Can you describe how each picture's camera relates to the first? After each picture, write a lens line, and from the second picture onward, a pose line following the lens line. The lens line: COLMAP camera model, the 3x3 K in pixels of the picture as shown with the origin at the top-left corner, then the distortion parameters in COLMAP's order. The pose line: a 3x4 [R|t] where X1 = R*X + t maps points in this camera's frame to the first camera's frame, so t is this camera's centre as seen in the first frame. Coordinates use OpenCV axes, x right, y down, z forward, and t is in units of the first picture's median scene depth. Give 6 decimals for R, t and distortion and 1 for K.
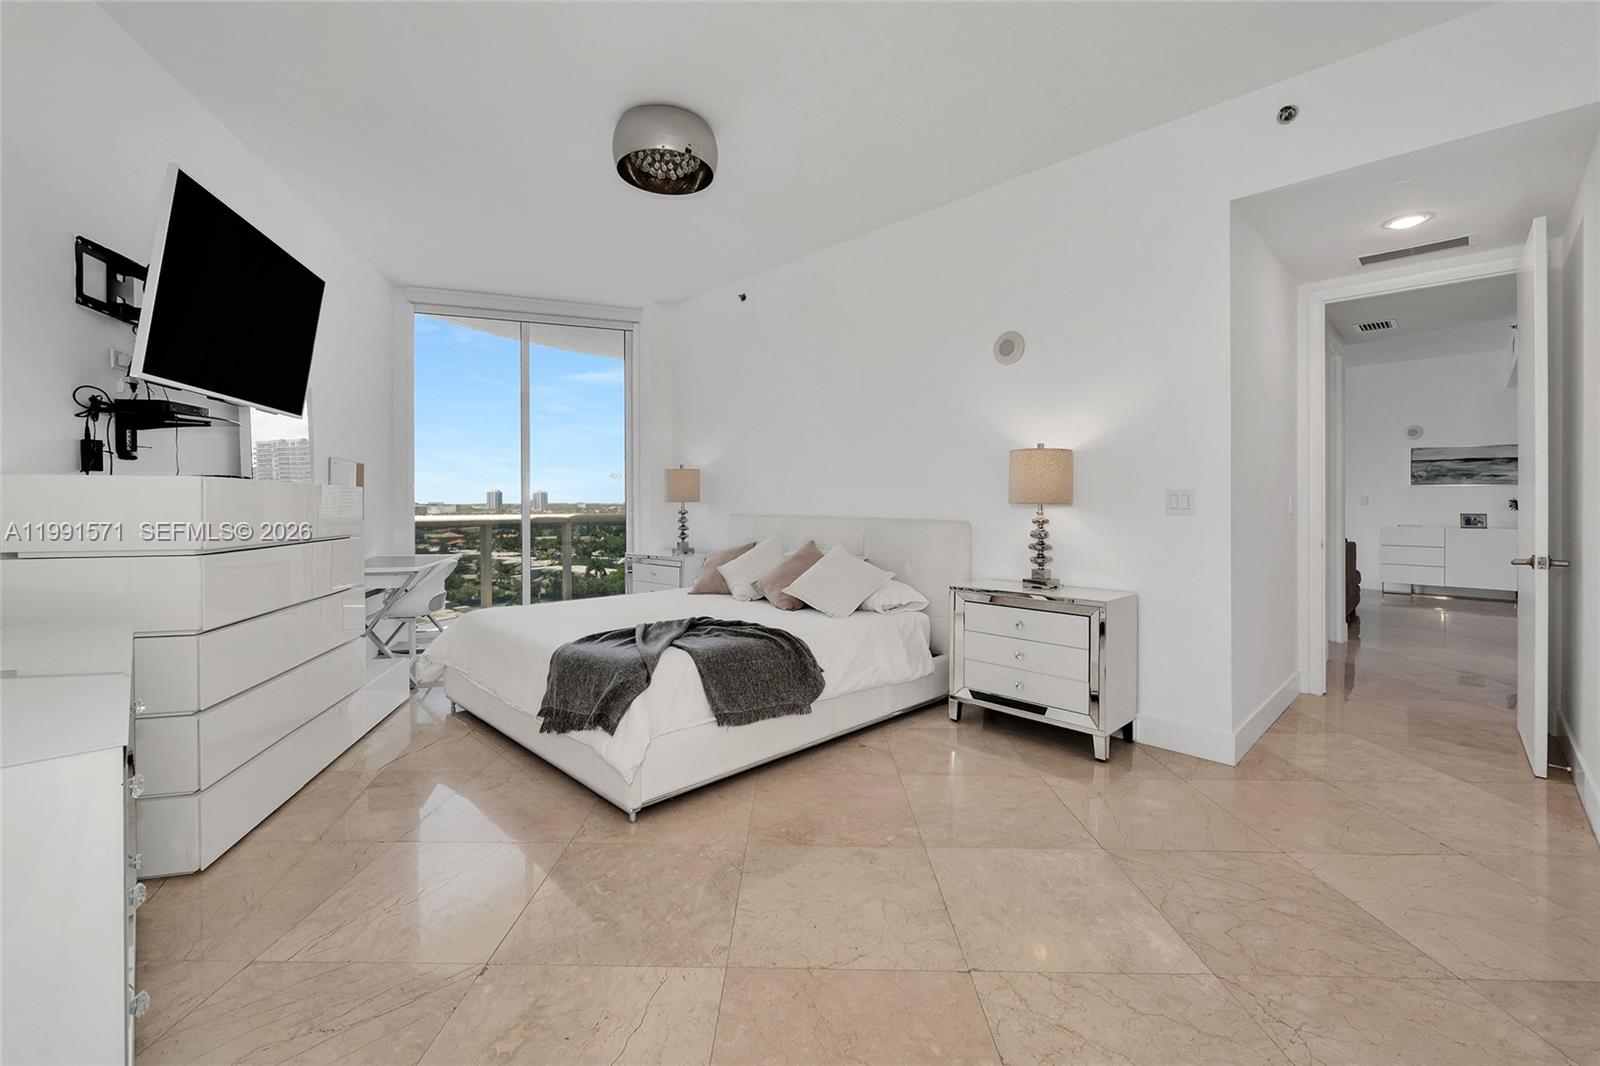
lens RADIAL K [[655.3, 0, 791.6], [0, 655.3, 512.9], [0, 0, 1]] dist [-0.001739, -0.000072]
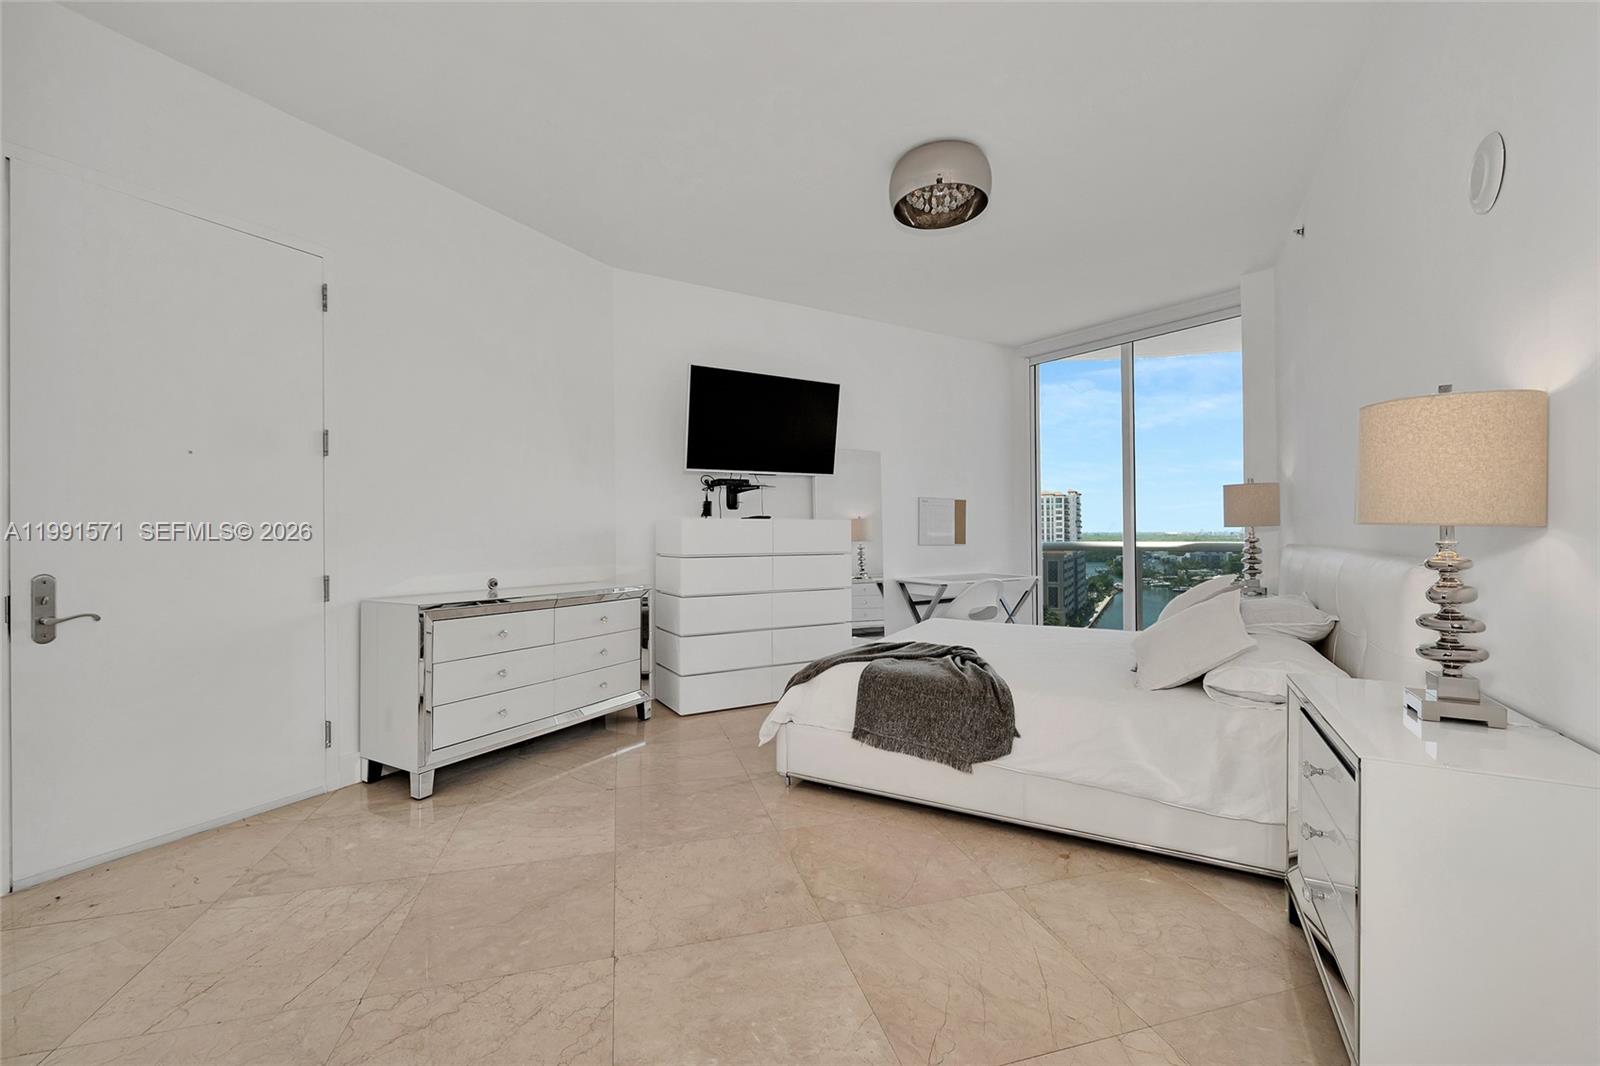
lens RADIAL K [[646.6, 0, 807.9], [0, 646.6, 535.5], [0, 0, 1]] dist [0.001486, 0.000117]
pose [[0.297753, 0.001563, -0.954642, 0.664110], [-0.007976, 0.999968, -0.000851, -0.003088], [0.954610, 0.007868, 0.297756, 0.465602]]
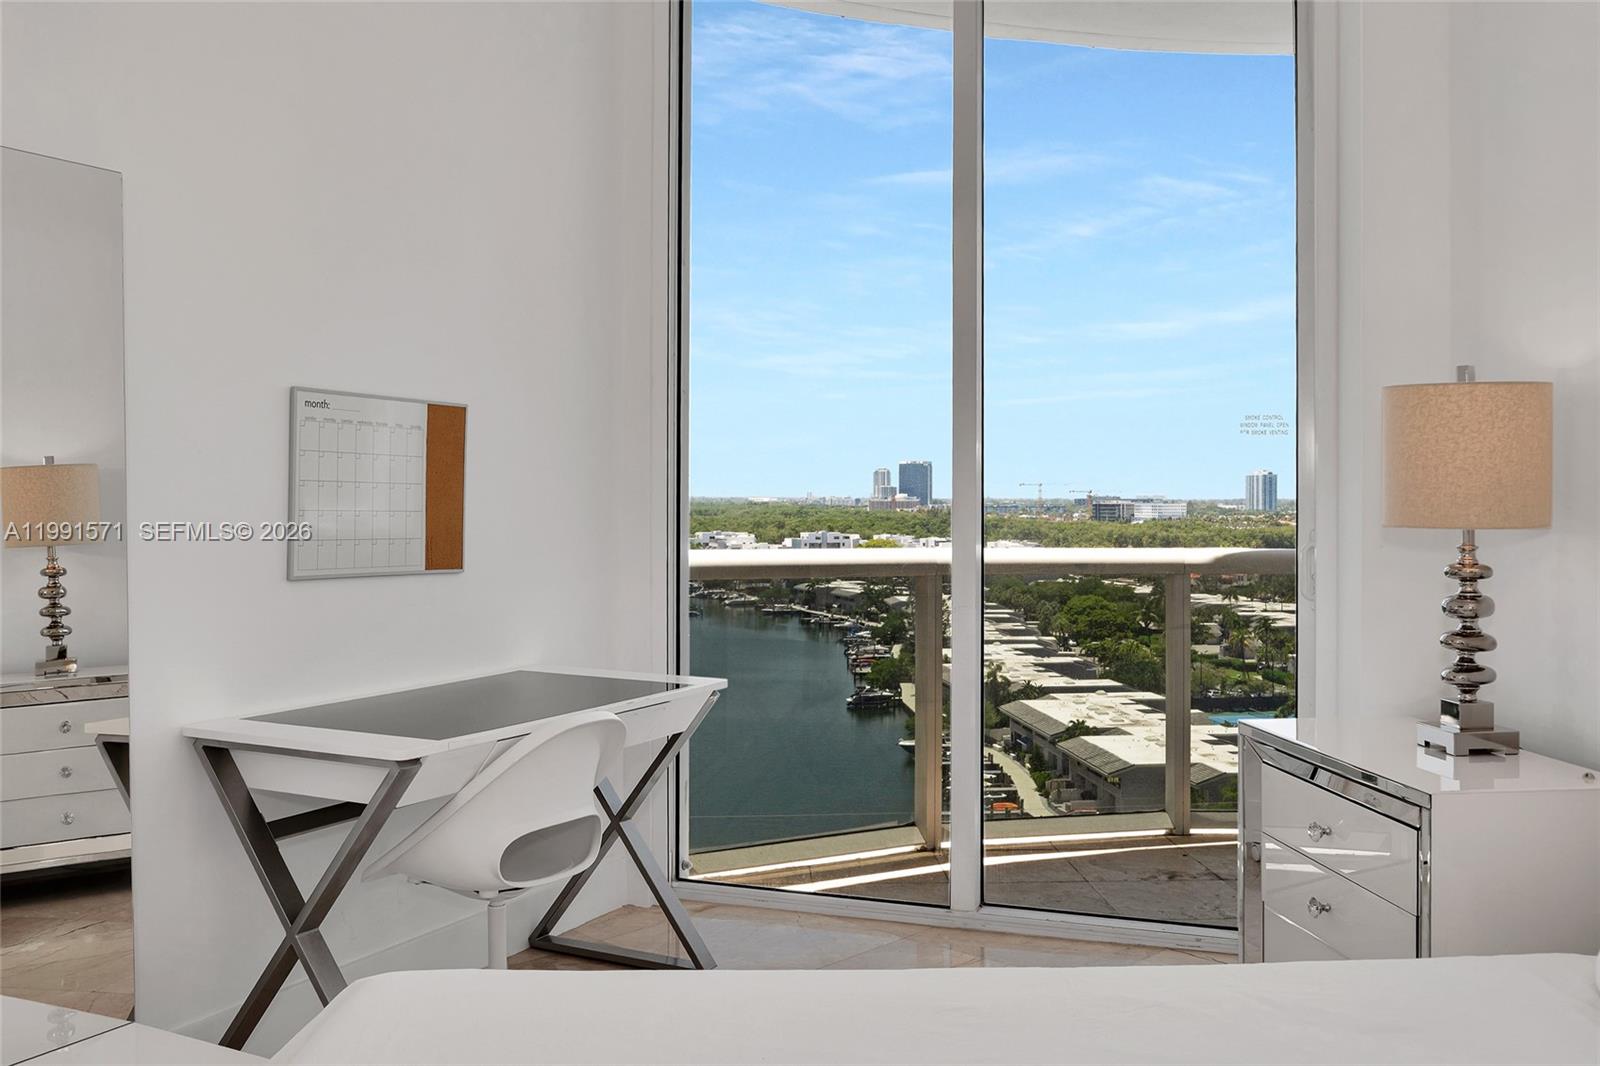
lens RADIAL K [[1437.6, 0, 800.0], [0, 1437.6, 533.0], [0, 0, 1]] dist [-0.004640, 0.003986]
pose [[0.741372, 0.020434, -0.670783, -0.006316], [-0.014555, 0.999791, 0.014369, -0.030117], [0.670937, -0.000890, 0.741514, 0.784727]]
